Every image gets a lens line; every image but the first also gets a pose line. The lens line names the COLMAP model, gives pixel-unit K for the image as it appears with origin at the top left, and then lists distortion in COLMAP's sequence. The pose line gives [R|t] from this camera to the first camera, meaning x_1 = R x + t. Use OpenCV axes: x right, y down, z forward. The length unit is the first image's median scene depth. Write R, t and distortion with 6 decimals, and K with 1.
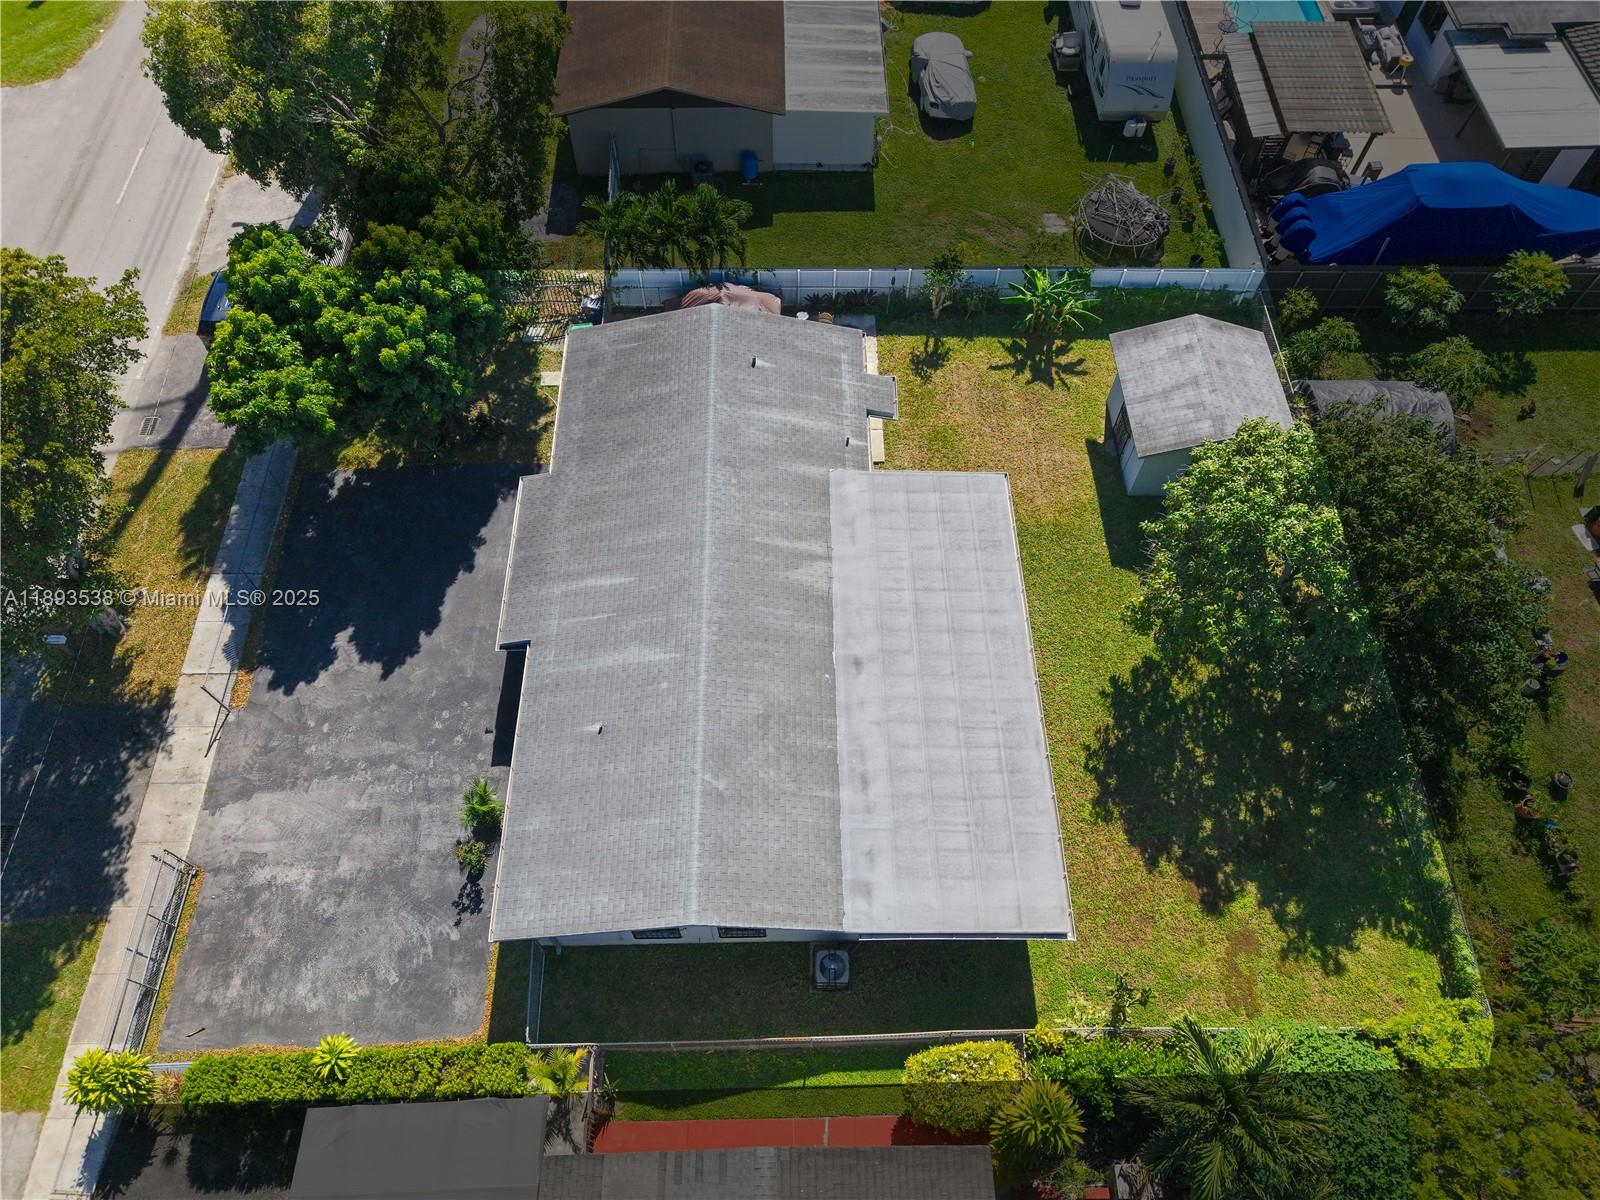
lens RADIAL K [[1070.8, 0, 801.5], [0, 1070.8, 597.1], [0, 0, 1]] dist [0.002725, 0.001311]
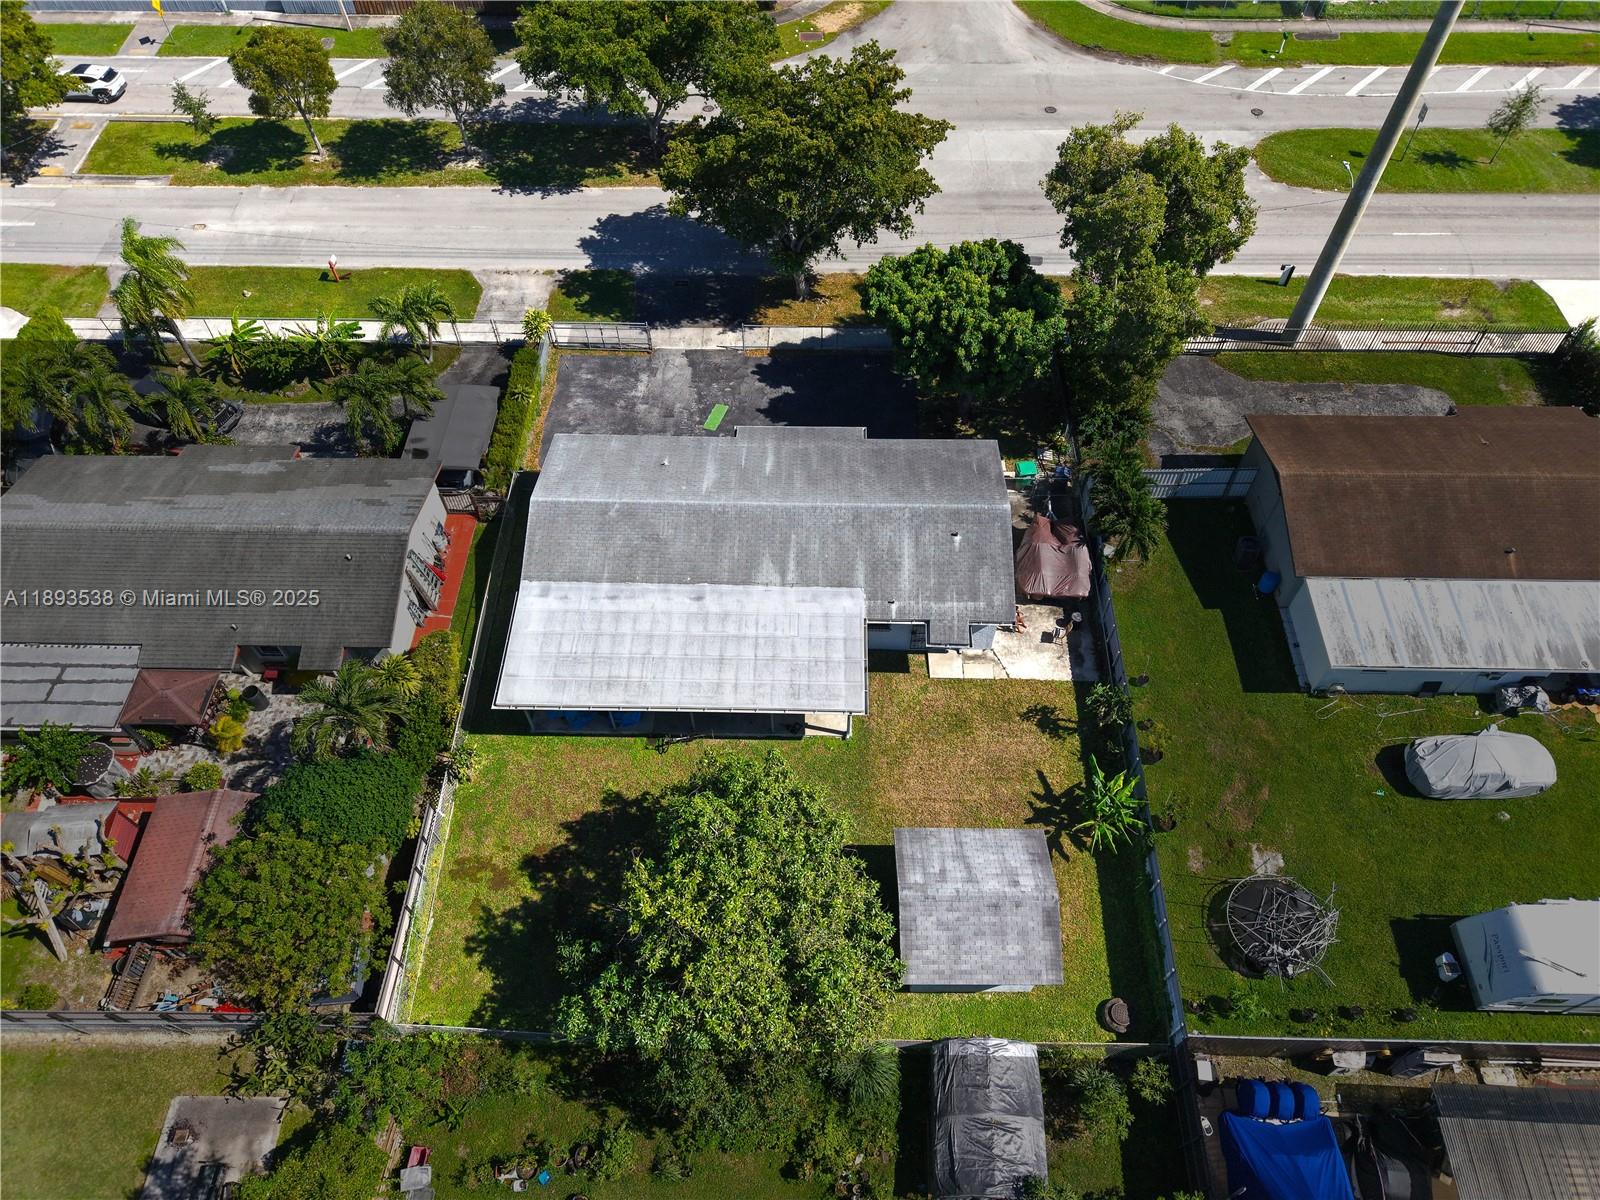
lens RADIAL K [[1070.8, 0, 801.5], [0, 1070.8, 597.1], [0, 0, 1]] dist [0.002725, 0.001311]
pose [[-0.040721, 0.808473, -0.587123, 0.822648], [-0.859661, 0.271134, 0.432977, -0.629782], [0.509239, 0.522358, 0.683972, 0.070497]]
